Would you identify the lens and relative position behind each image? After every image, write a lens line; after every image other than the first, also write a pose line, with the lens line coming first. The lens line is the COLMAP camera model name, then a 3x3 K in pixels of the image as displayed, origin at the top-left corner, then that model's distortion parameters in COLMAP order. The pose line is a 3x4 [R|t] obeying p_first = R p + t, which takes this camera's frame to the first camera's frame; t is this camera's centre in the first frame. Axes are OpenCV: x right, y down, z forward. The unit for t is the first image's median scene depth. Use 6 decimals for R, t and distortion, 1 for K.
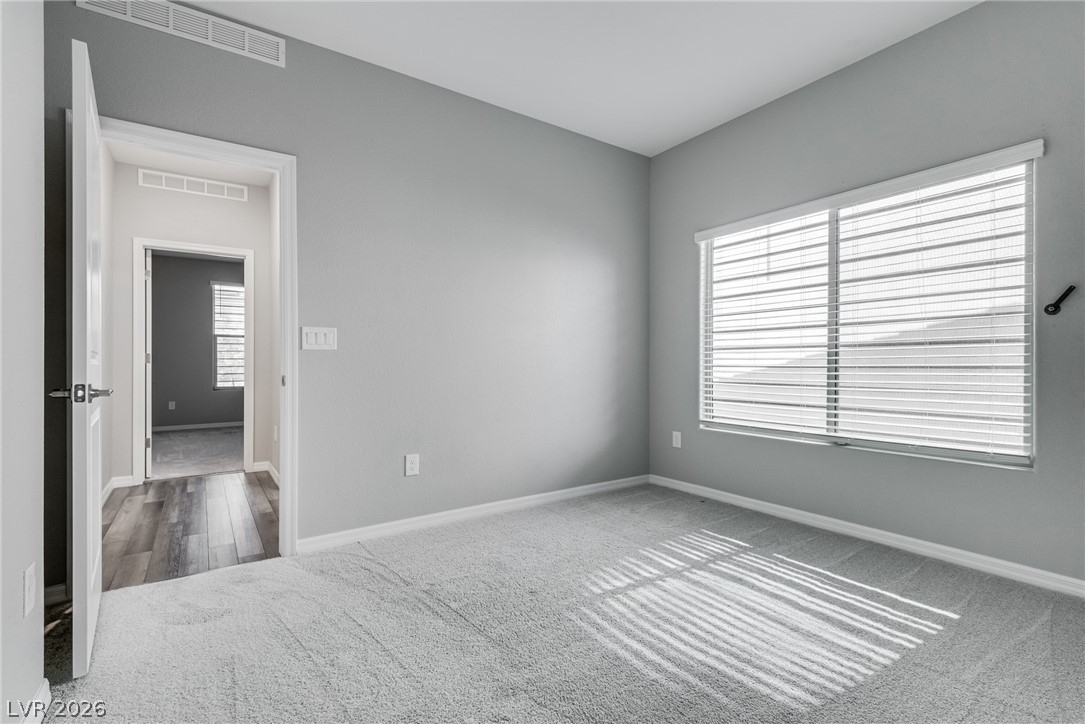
lens RADIAL K [[475.1, 0, 512.1], [0, 475.1, 360.1], [0, 0, 1]] dist [0.000082, -0.000158]
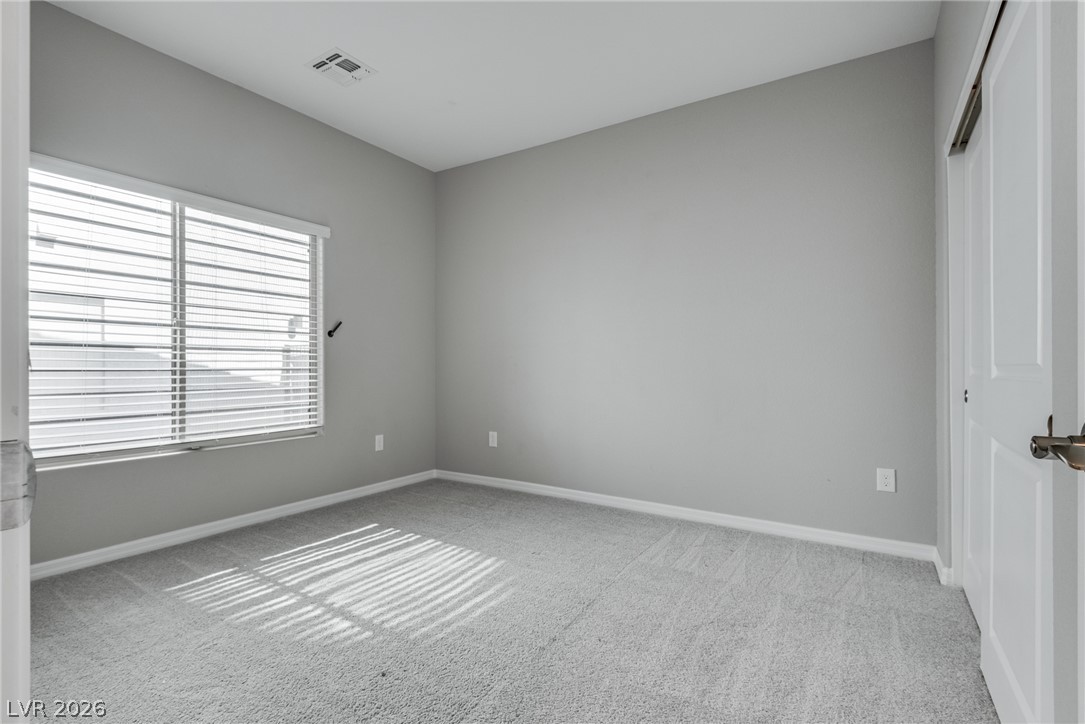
lens RADIAL K [[520.8, 0, 523.2], [0, 520.8, 364.7], [0, 0, 1]] dist [0.002096, 0.000169]
pose [[-0.403714, 0.007079, 0.914858, -0.712427], [-0.004345, 0.999944, -0.009655, 0.013510], [-0.914875, -0.007873, -0.403660, 1.022425]]
